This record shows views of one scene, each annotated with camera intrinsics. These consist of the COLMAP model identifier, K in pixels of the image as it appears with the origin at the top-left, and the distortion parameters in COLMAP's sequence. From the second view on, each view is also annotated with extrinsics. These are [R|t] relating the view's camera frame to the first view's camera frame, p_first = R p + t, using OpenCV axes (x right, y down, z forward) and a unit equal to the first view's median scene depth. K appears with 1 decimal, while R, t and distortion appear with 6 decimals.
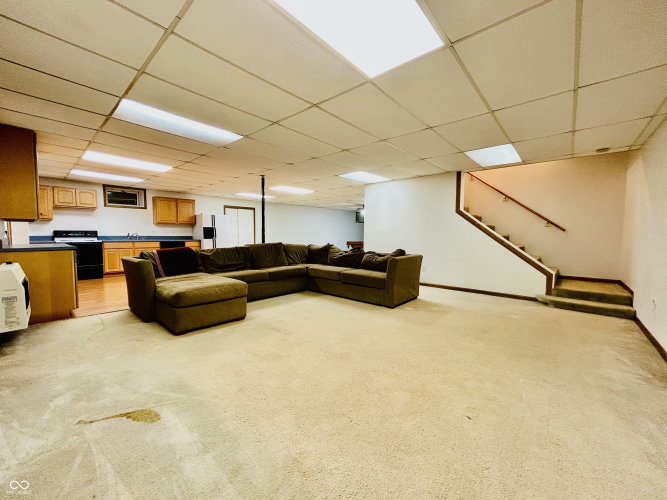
lens RADIAL K [[268.7, 0, 334.5], [0, 268.7, 248.4], [0, 0, 1]] dist [0.000726, -0.000544]
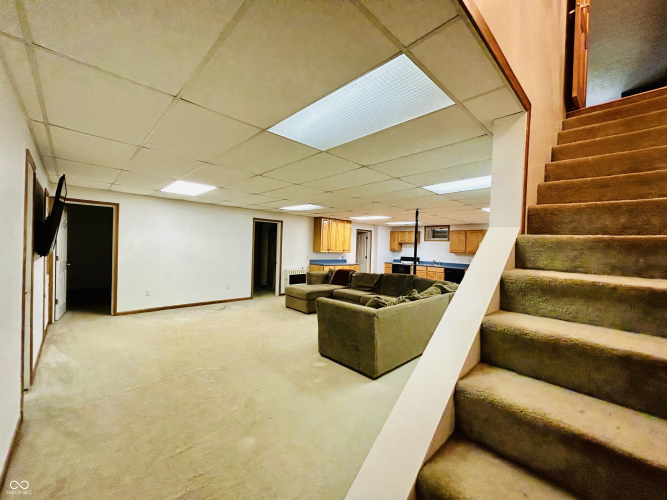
lens RADIAL K [[268.7, 0, 333.6], [0, 268.7, 251.7], [0, 0, 1]] dist [0.000726, -0.000544]
pose [[-0.076033, 0.003032, -0.997101, 0.551313], [-0.091686, 0.995738, 0.010019, -0.060326], [0.992881, 0.092181, -0.075431, 0.557141]]
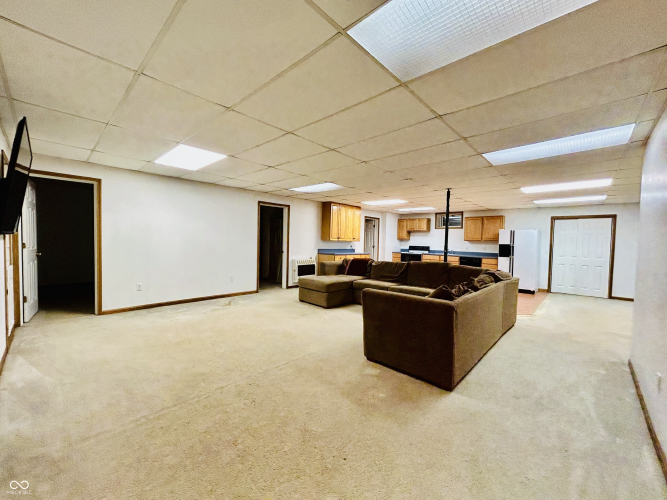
lens RADIAL K [[268.7, 0, 334.3], [0, 268.7, 251.8], [0, 0, 1]] dist [0.000726, -0.000544]
pose [[-0.027139, 0.030257, -0.999174, 0.469244], [-0.084918, 0.995859, 0.032464, -0.035566], [0.996018, 0.085729, -0.024458, 0.470926]]
